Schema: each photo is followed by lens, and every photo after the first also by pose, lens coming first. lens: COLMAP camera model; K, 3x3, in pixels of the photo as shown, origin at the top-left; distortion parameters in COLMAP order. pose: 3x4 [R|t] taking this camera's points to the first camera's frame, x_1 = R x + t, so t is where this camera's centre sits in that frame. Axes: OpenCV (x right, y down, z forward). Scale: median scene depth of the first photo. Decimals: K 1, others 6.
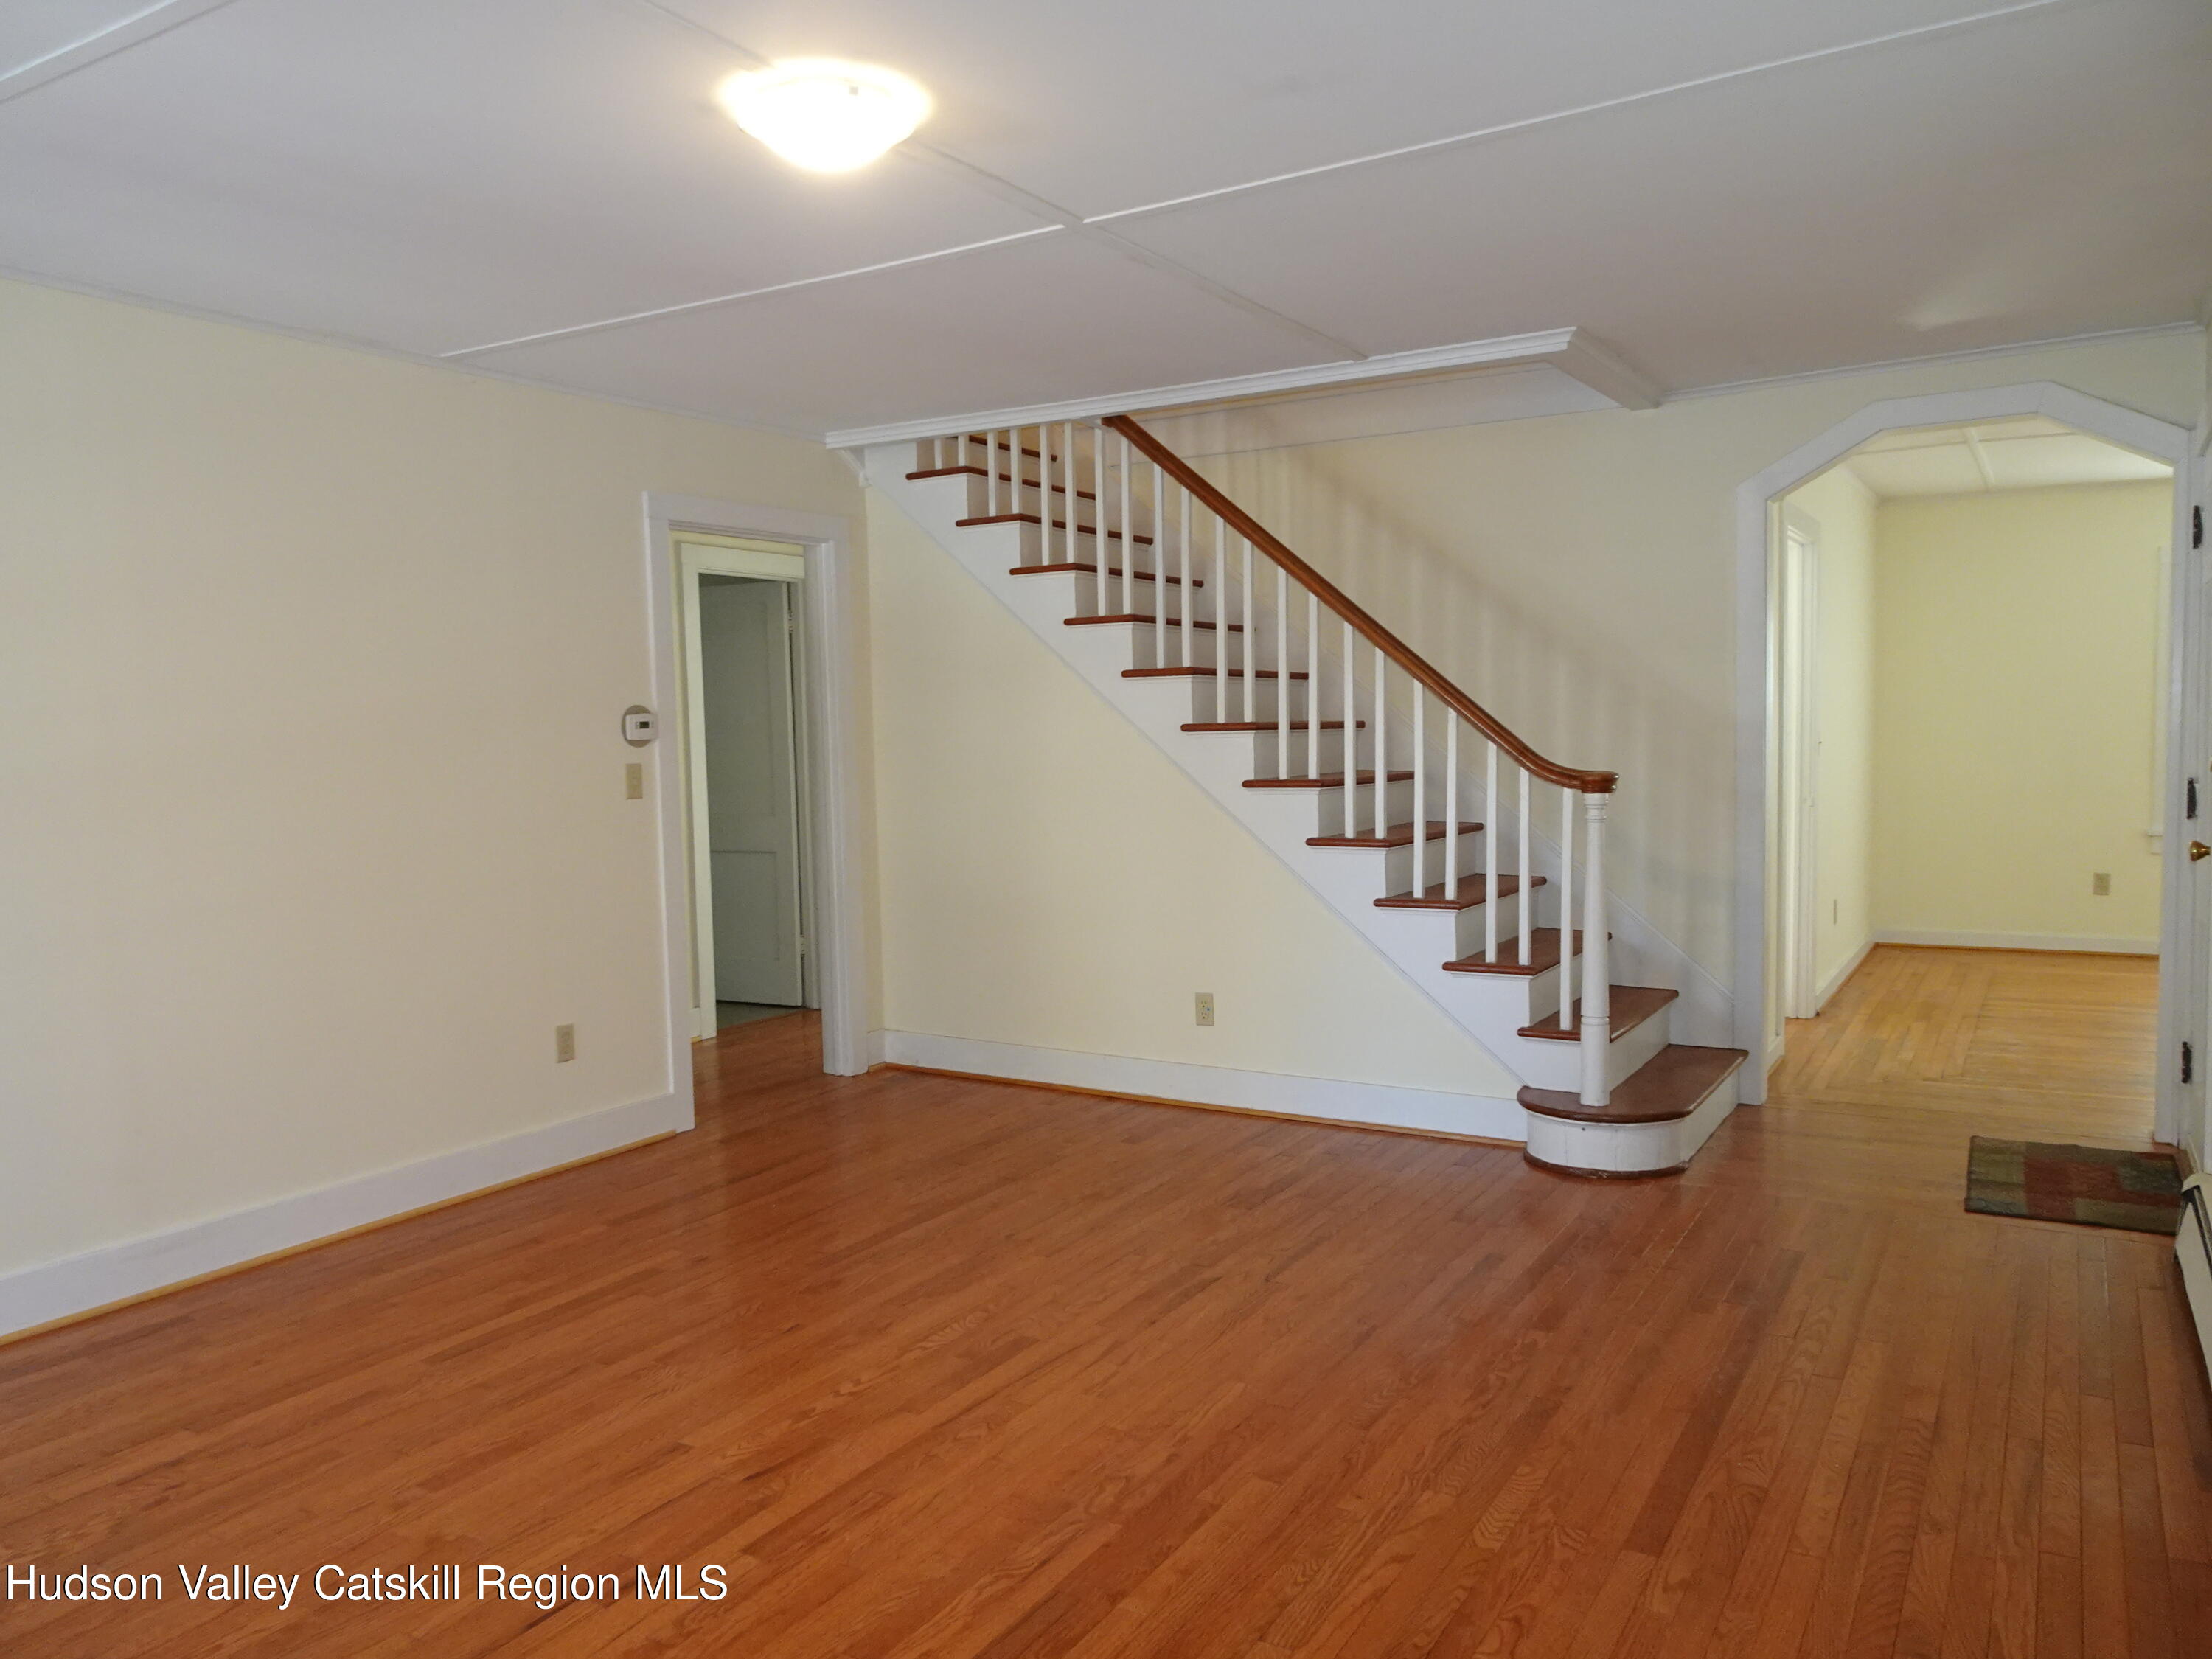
lens RADIAL K [[1587.1, 0, 1106.0], [0, 1587.1, 832.4], [0, 0, 1]] dist [0.008625, 0.000279]
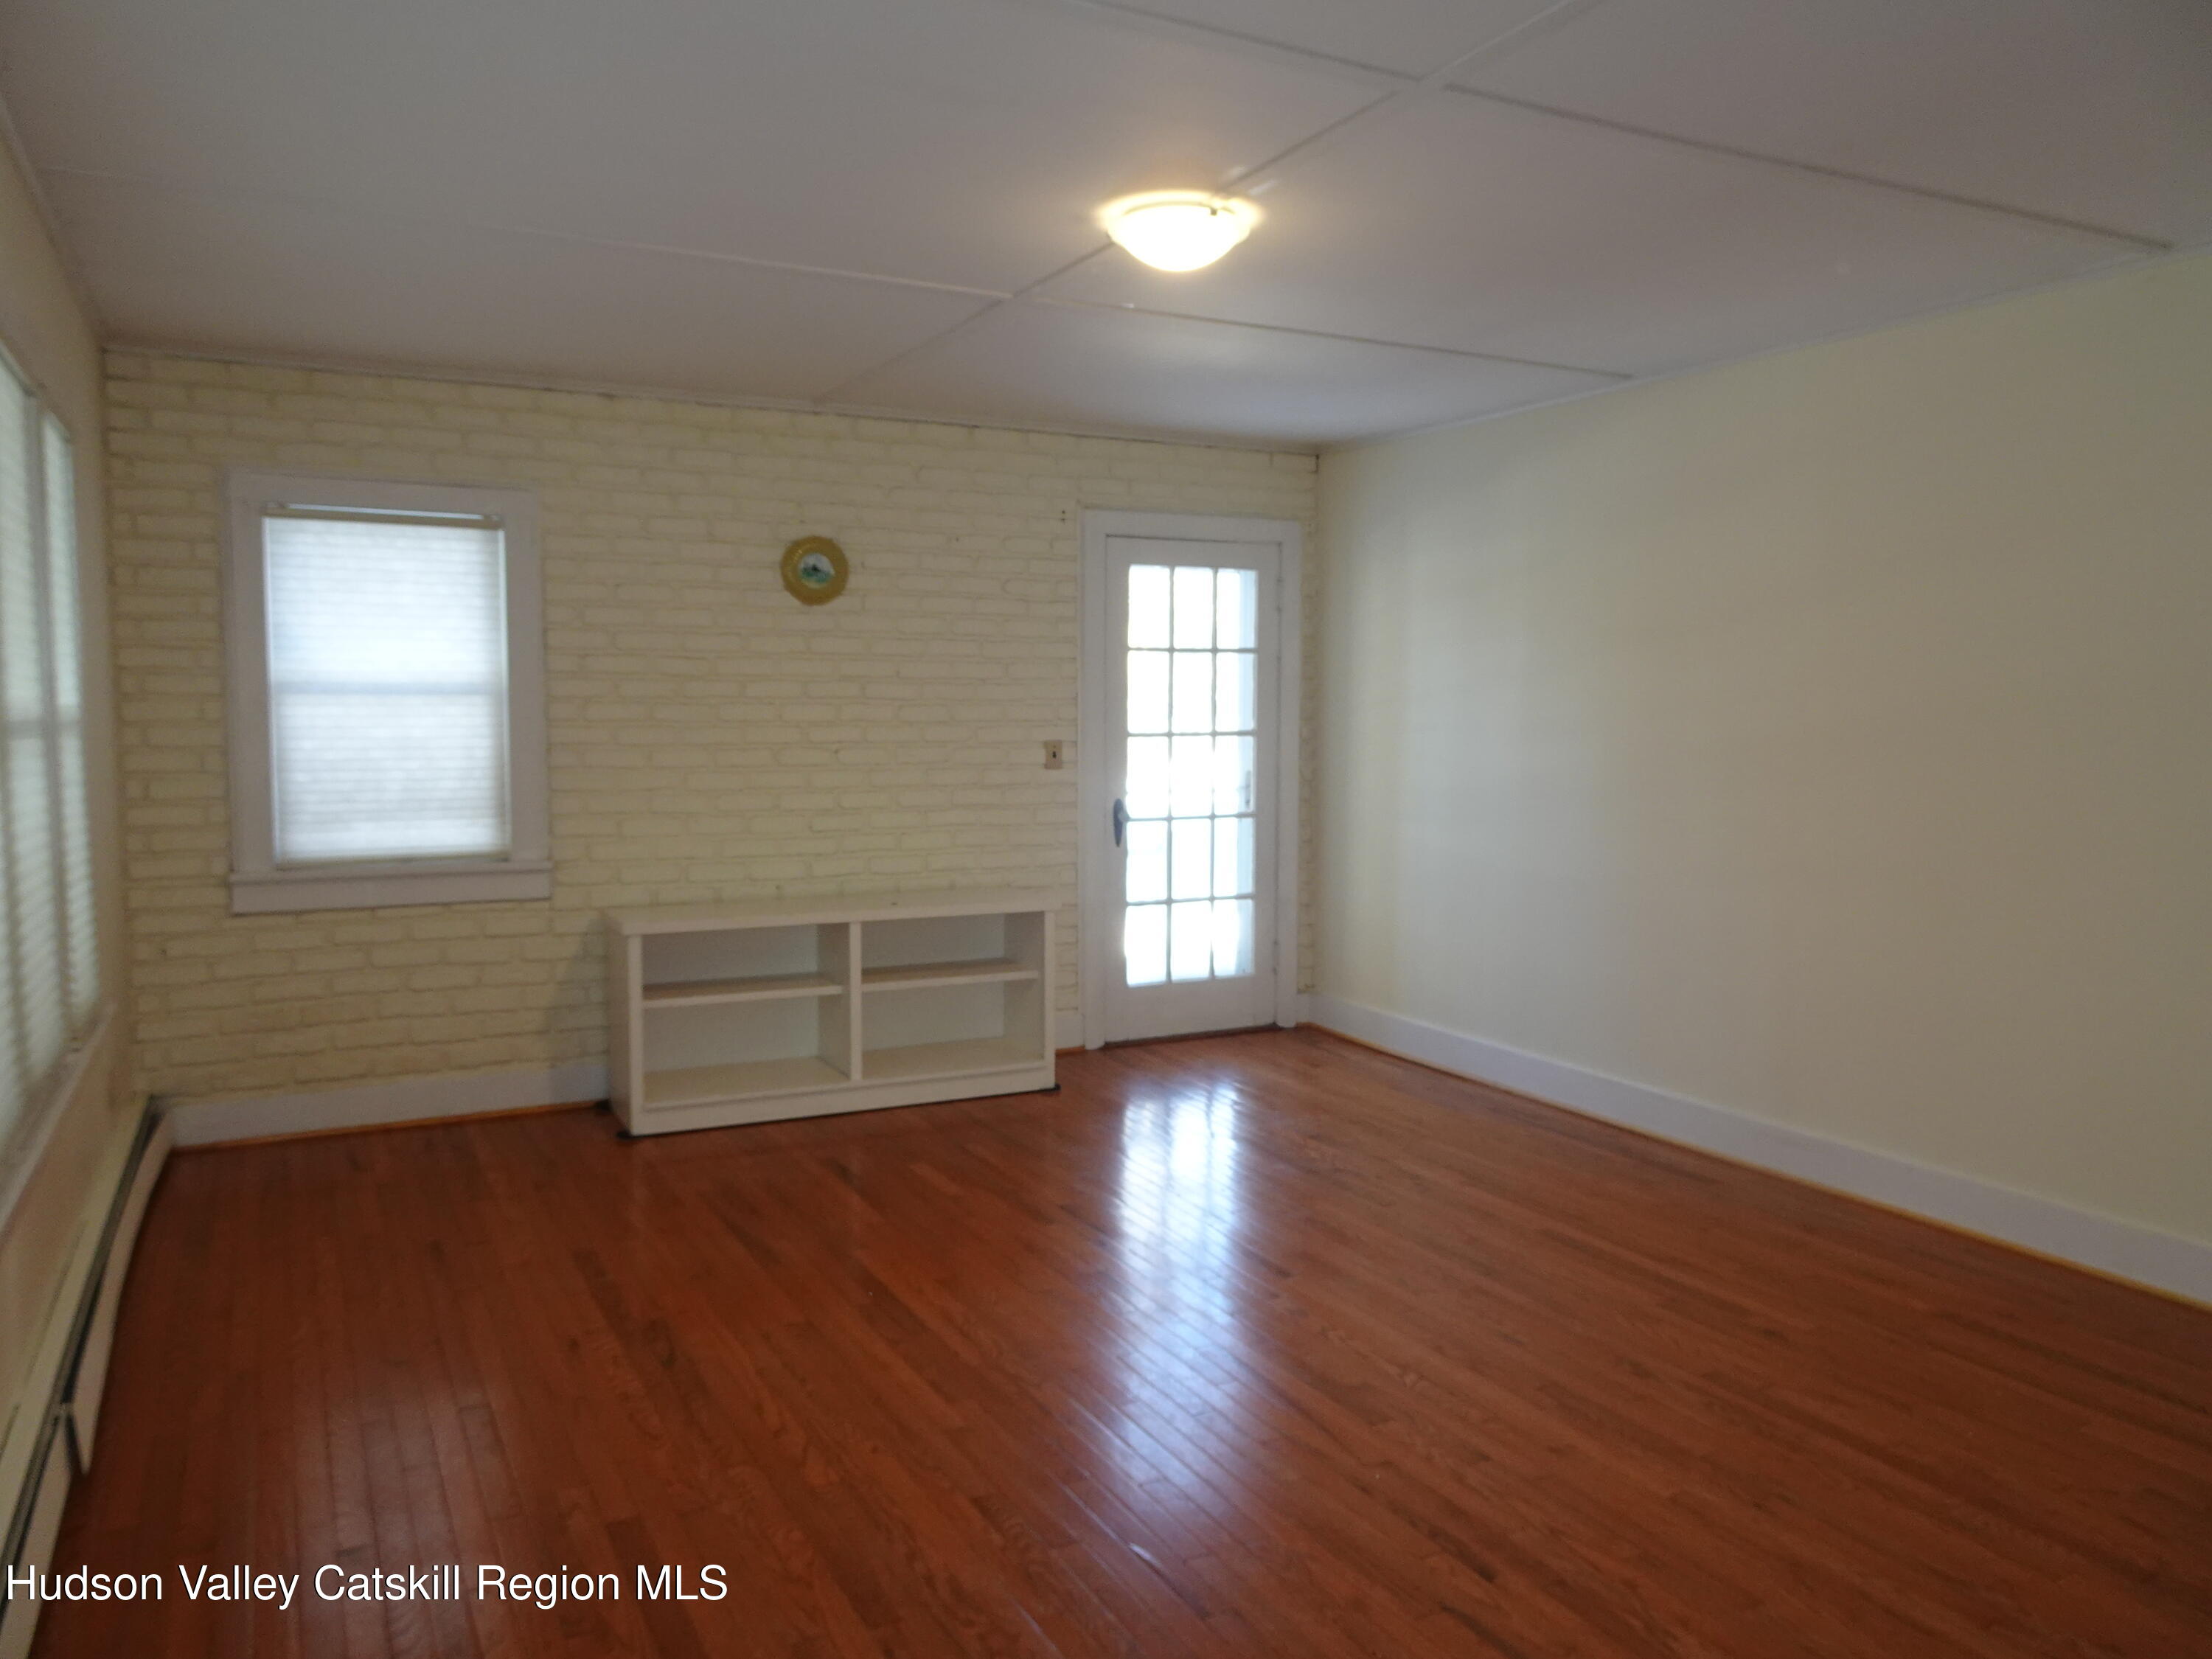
lens RADIAL K [[1587.1, 0, 1104.9], [0, 1587.1, 830.4], [0, 0, 1]] dist [0.008625, 0.000279]
pose [[-0.509631, 0.085328, -0.856152, 0.733921], [-0.054426, 0.989880, 0.131054, -0.107311], [0.858670, 0.113386, -0.499829, 1.241980]]
